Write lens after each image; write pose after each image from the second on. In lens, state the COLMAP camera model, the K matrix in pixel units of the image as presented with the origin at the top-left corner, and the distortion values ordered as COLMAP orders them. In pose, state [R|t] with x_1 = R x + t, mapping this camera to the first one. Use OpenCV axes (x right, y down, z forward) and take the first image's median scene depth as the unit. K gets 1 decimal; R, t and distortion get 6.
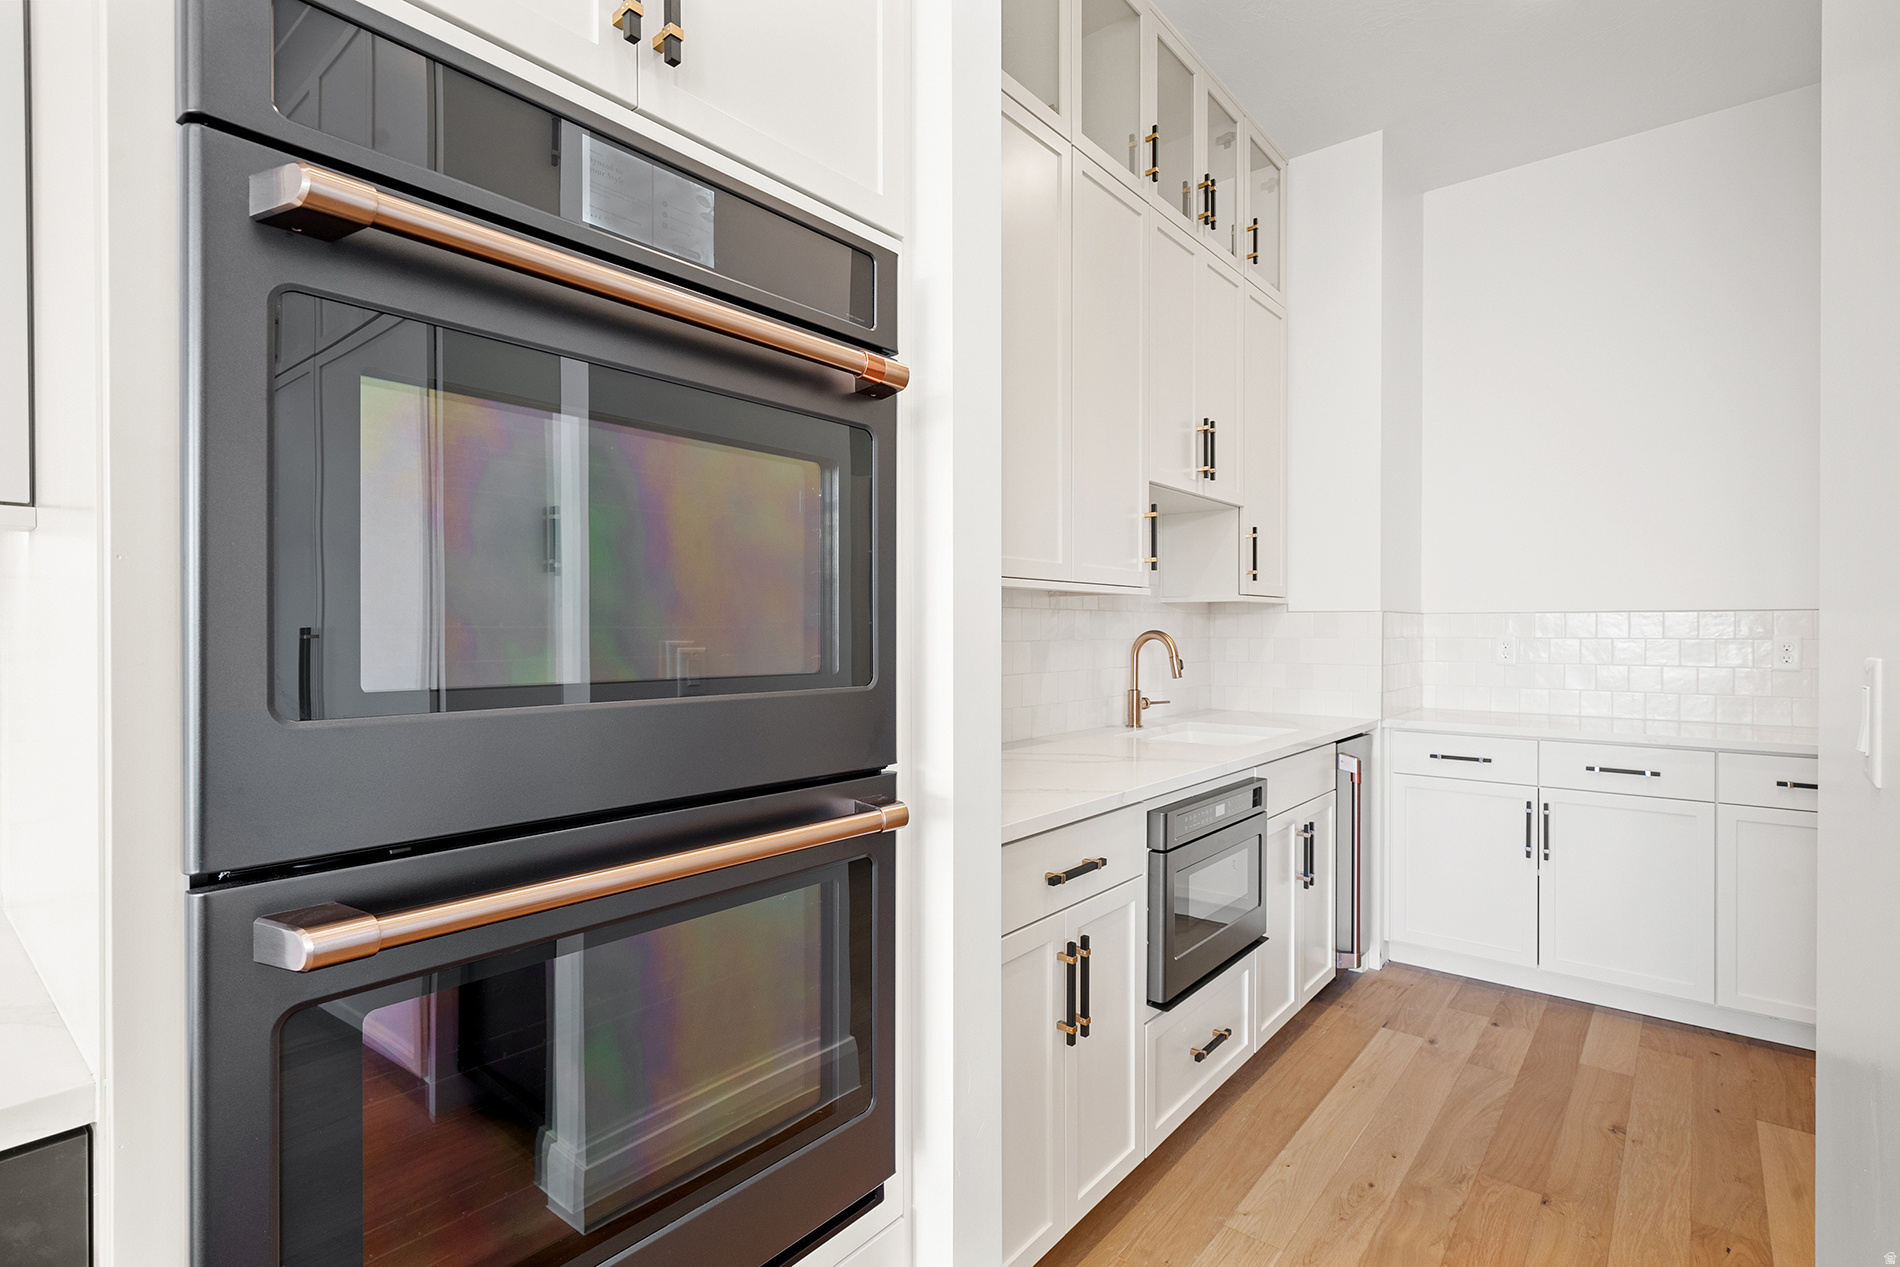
lens RADIAL K [[927.3, 0, 952.0], [0, 927.3, 631.7], [0, 0, 1]] dist [0.000068, 0.002181]
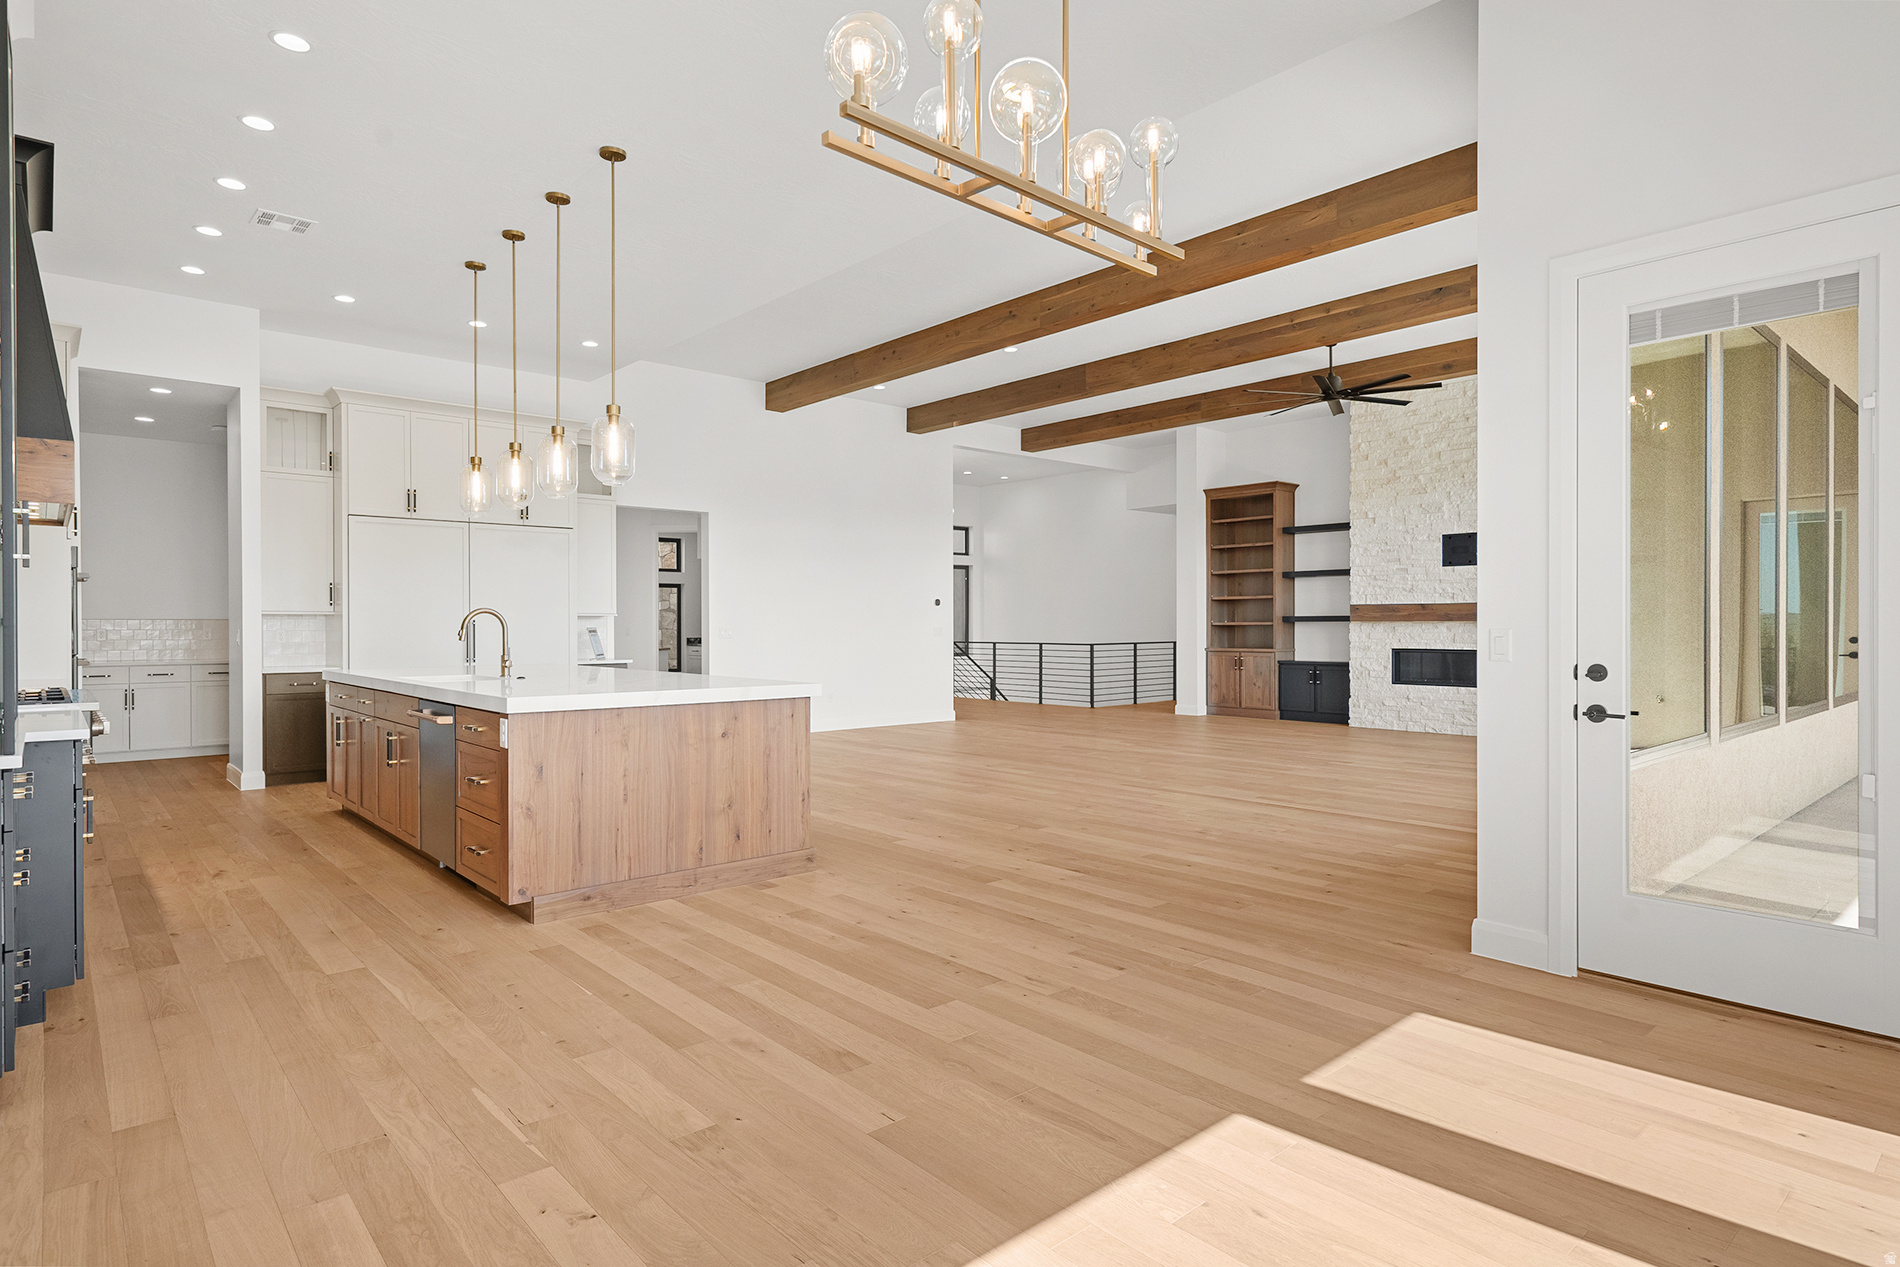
lens RADIAL K [[1030.2, 0, 950.6], [0, 1030.2, 628.8], [0, 0, 1]] dist [0.007495, -0.001071]
pose [[0.154002, -0.011461, 0.988004, -2.044102], [0.006231, 0.999924, 0.010628, -0.014978], [-0.988051, 0.004519, 0.154062, -1.903585]]
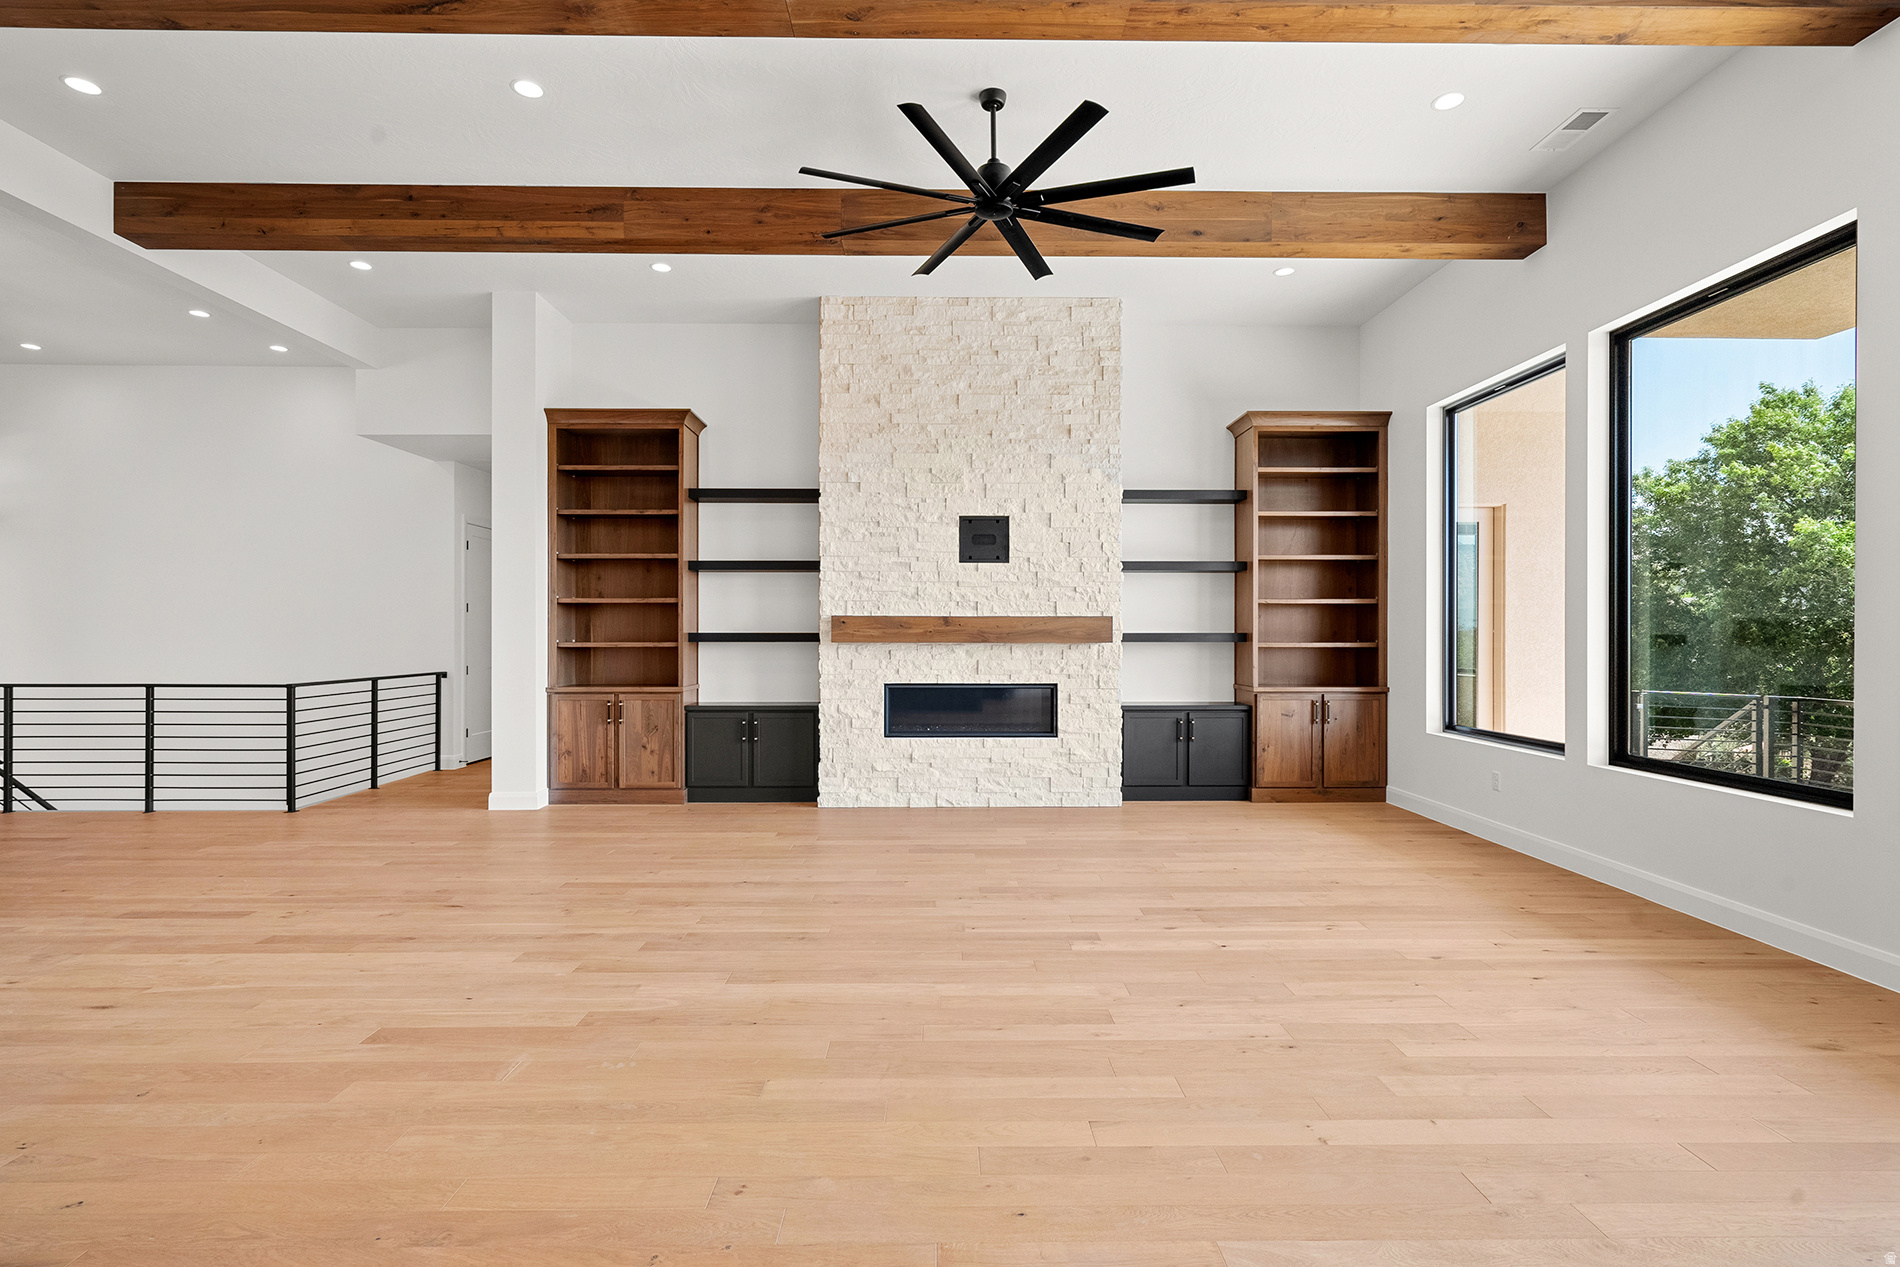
lens RADIAL K [[927.3, 0, 945.2], [0, 927.3, 636.5], [0, 0, 1]] dist [0.000068, 0.002181]
pose [[-0.643369, -0.007981, 0.765515, 0.247764], [-0.003095, 0.999965, 0.007824, -0.024773], [-0.765550, 0.002664, -0.643371, -1.572871]]
